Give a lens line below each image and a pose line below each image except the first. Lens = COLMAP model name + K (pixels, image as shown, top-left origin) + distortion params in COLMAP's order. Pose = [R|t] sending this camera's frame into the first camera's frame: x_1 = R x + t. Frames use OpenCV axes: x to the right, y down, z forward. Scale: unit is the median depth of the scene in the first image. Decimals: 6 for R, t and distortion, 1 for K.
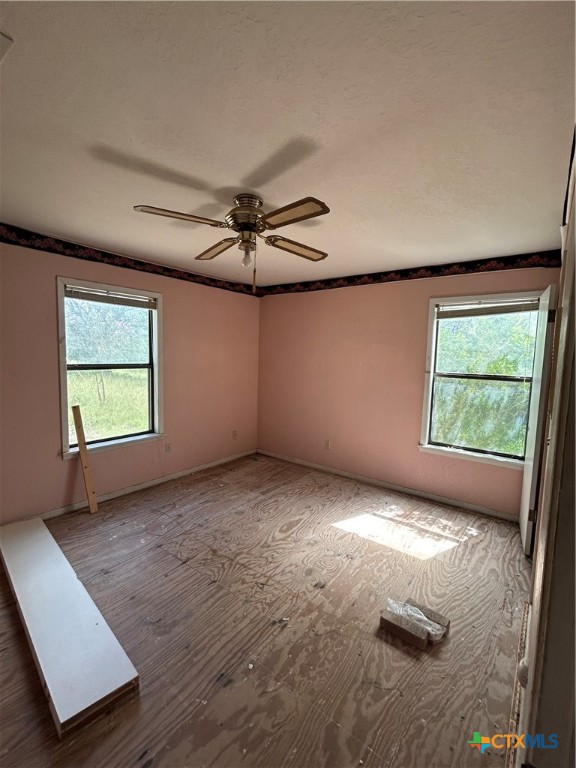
lens RADIAL K [[345.7, 0, 291.3], [0, 345.7, 383.5], [0, 0, 1]] dist [-0.001243, 0.001304]
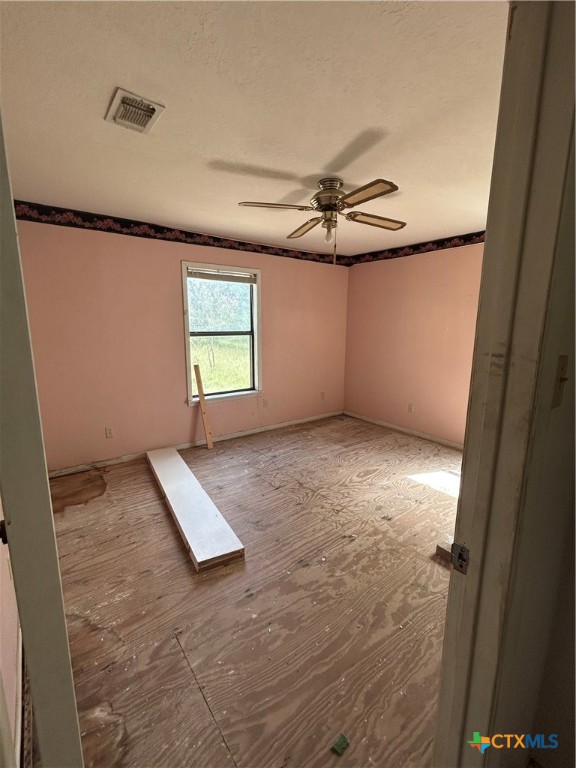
lens RADIAL K [[345.7, 0, 289.5], [0, 345.7, 383.4], [0, 0, 1]] dist [-0.001243, 0.001304]
pose [[0.961515, 0.028823, -0.273235, 0.062568], [-0.005967, 0.996438, 0.084114, 0.029491], [0.274687, -0.079247, 0.958263, -0.152133]]
